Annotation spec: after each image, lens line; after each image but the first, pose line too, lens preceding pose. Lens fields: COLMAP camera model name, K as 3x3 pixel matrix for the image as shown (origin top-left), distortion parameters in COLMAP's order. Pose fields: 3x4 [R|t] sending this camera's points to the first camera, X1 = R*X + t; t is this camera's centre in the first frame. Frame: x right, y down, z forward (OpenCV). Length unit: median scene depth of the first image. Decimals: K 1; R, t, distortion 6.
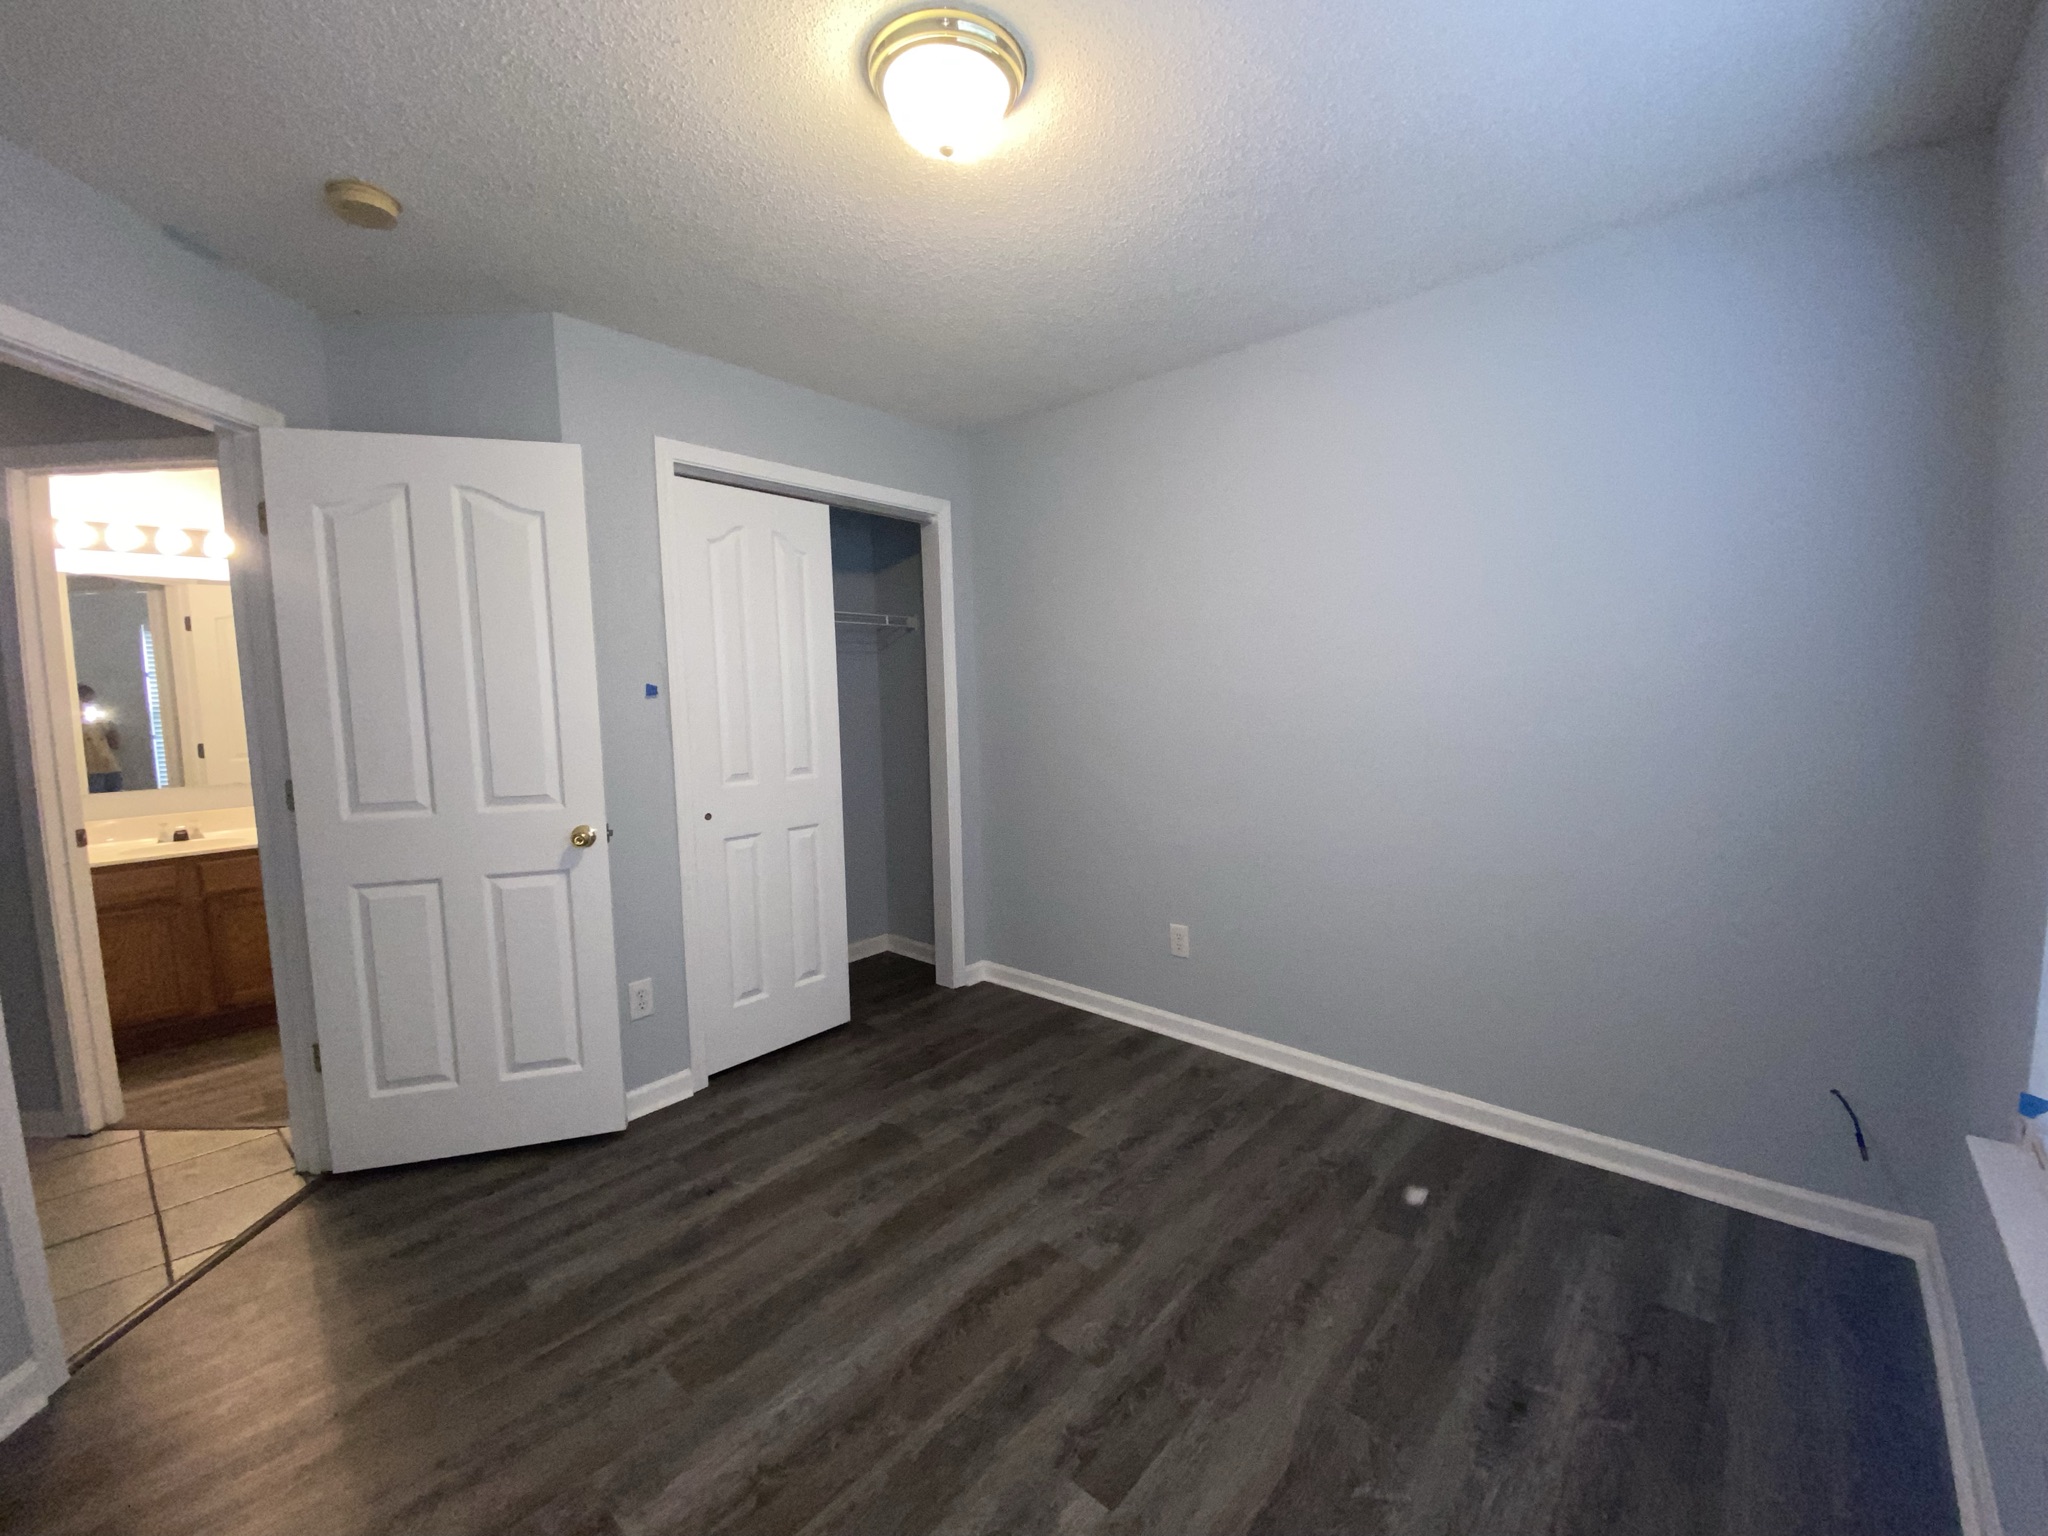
lens RADIAL K [[827.4, 0, 1024.0], [0, 827.4, 768.0], [0, 0, 1]] dist [0.034990, -0.034708]
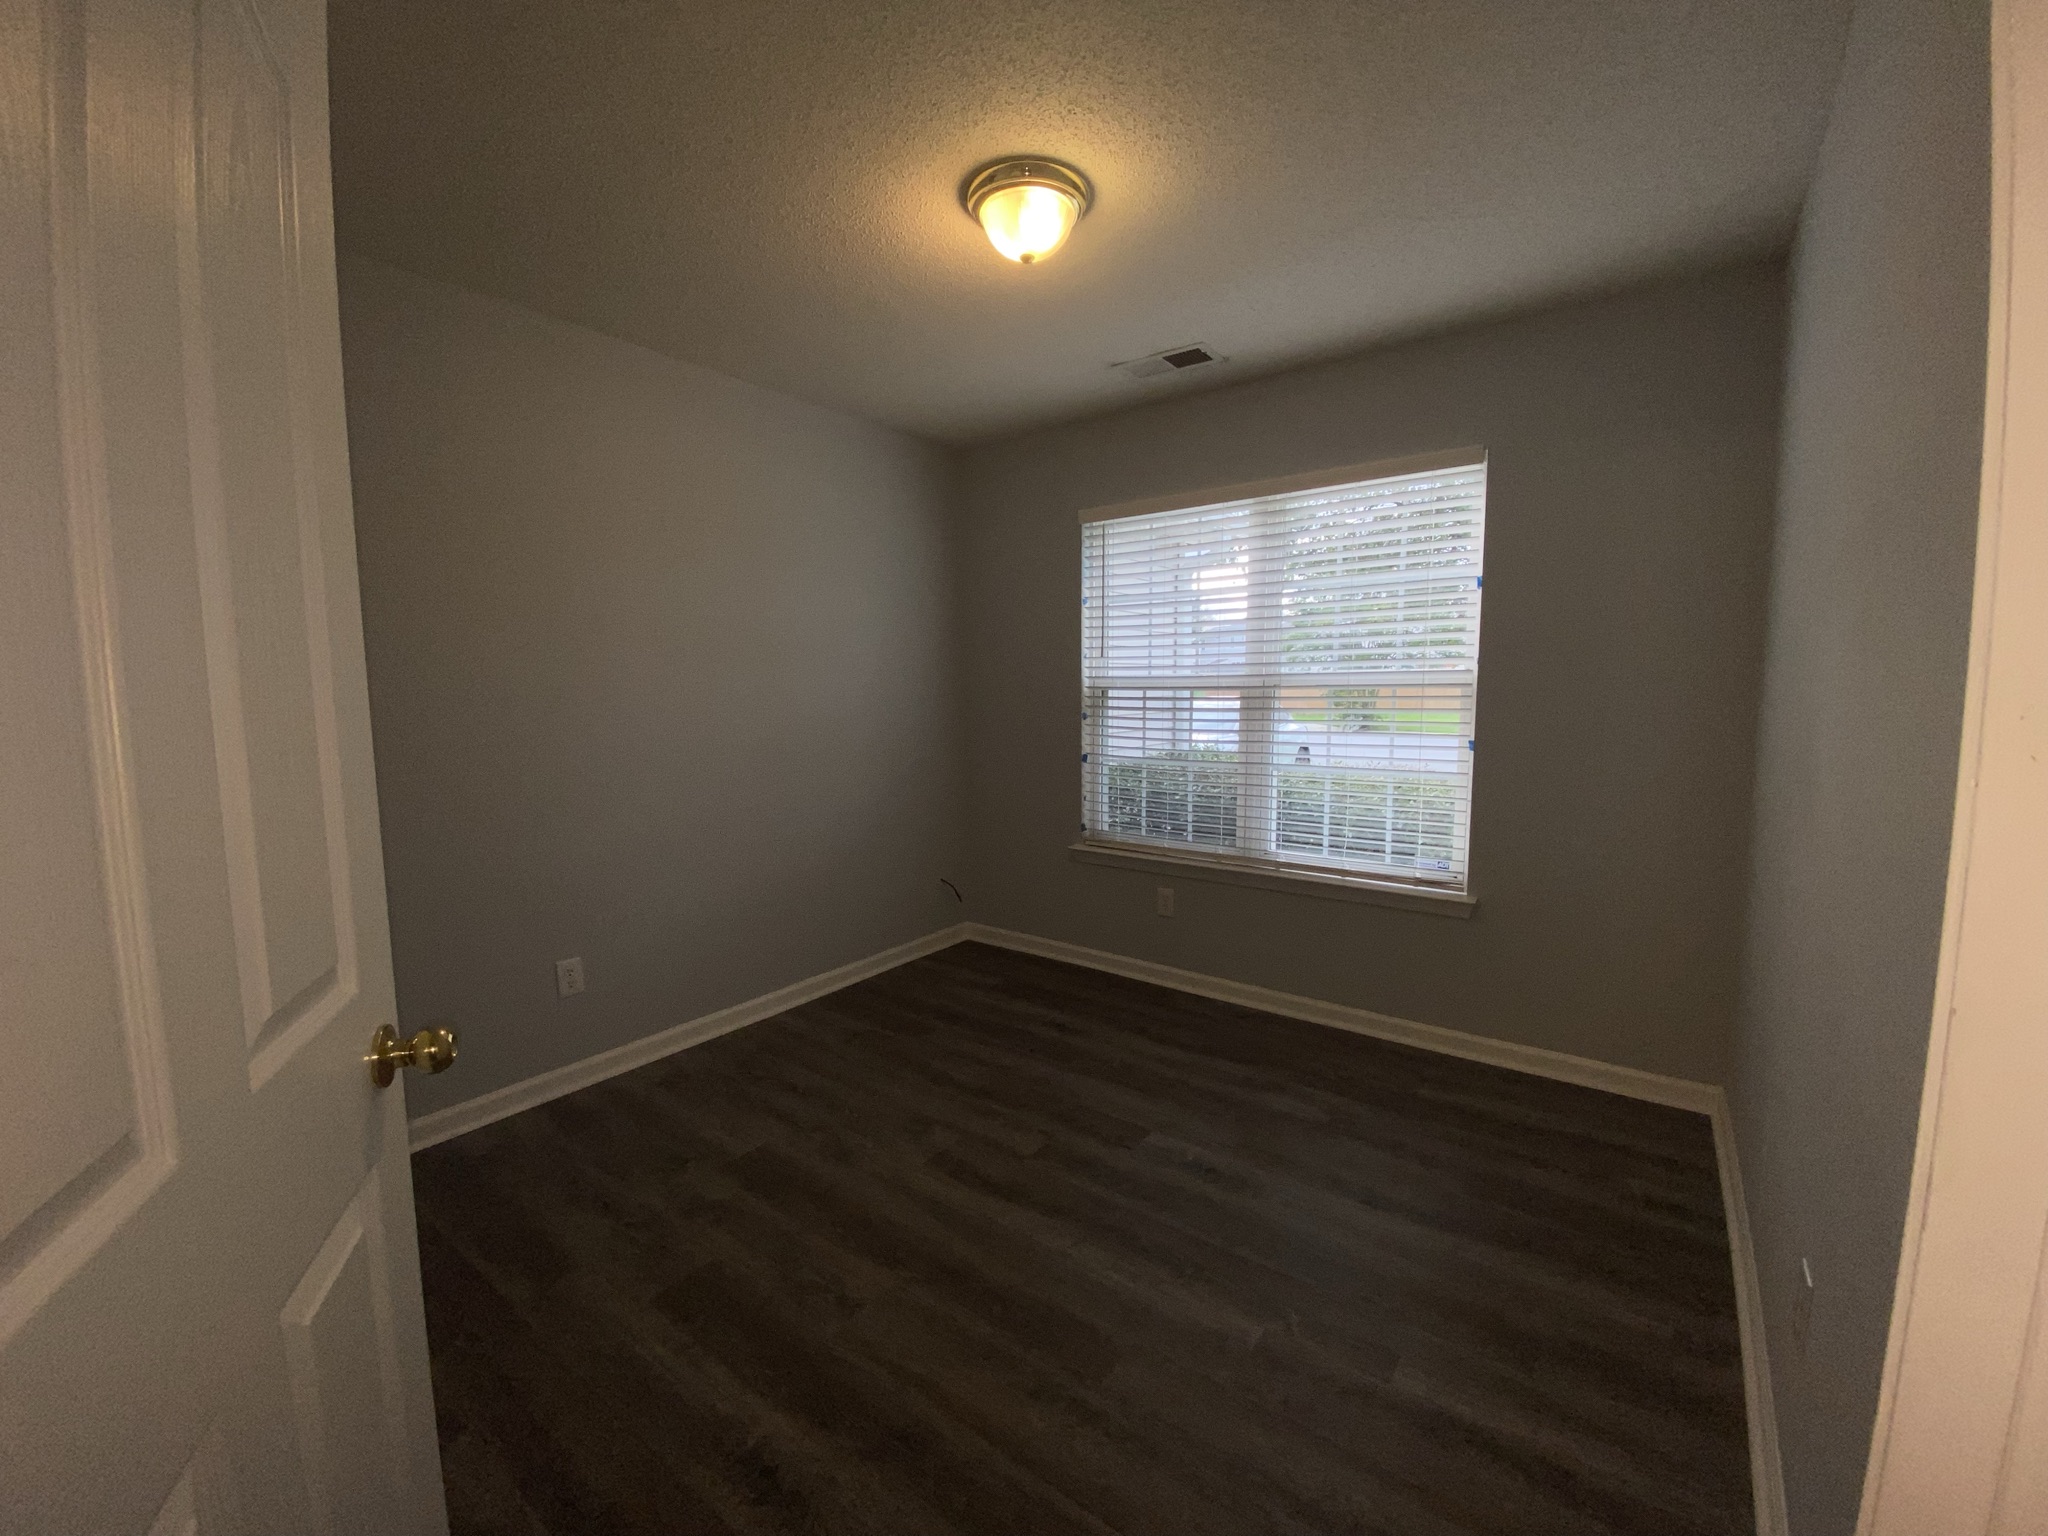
lens RADIAL K [[827.4, 0, 1024.0], [0, 827.4, 768.0], [0, 0, 1]] dist [0.034990, -0.034708]
pose [[-0.068274, -0.090720, 0.993533, -1.058704], [0.110054, 0.989095, 0.097877, -0.062657], [-0.991578, 0.116024, -0.057545, 0.856800]]
